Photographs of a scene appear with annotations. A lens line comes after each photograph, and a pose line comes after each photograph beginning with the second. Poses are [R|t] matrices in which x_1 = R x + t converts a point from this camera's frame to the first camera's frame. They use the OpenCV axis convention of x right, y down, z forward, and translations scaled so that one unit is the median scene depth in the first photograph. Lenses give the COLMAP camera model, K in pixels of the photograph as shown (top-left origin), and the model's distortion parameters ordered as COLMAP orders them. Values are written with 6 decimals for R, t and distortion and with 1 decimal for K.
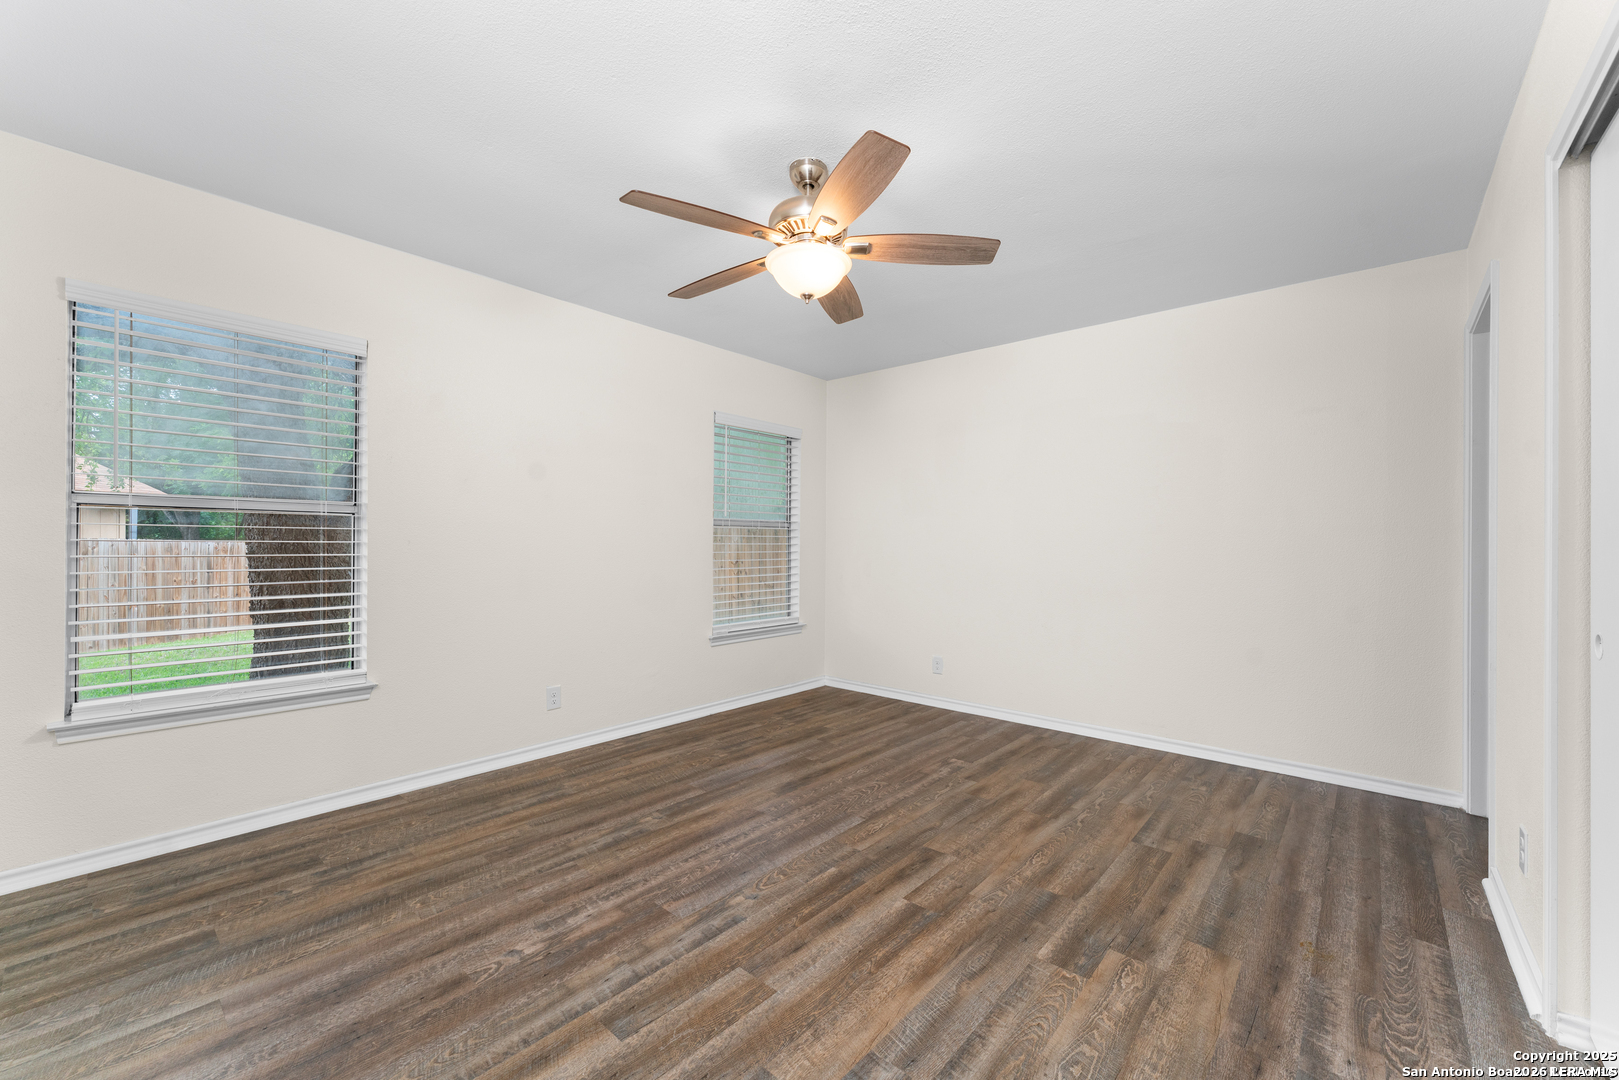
lens RADIAL K [[644.6, 0, 813.8], [0, 644.6, 541.7], [0, 0, 1]] dist [-0.001868, 0.000175]
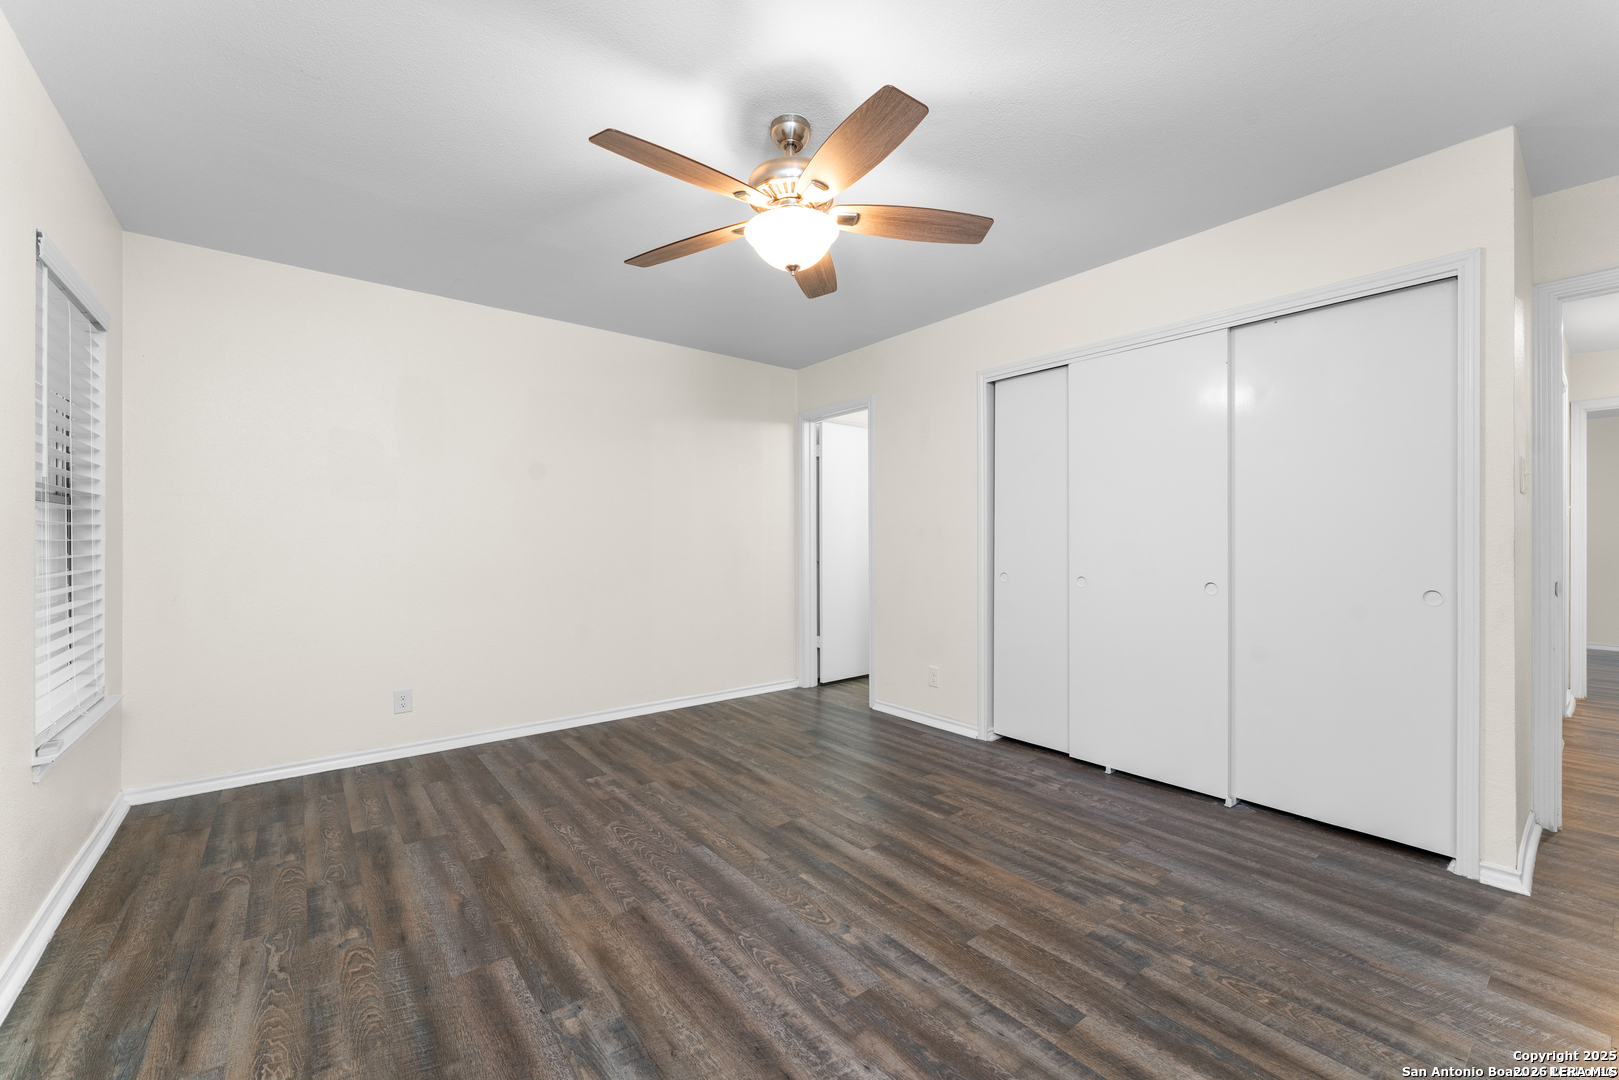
lens RADIAL K [[644.6, 0, 811.6], [0, 644.6, 535.2], [0, 0, 1]] dist [-0.001868, 0.000175]
pose [[0.185844, 0.001264, 0.982578, -0.749712], [-0.001106, 0.999999, -0.001077, 0.000782], [-0.982579, -0.000887, 0.185845, 0.663715]]
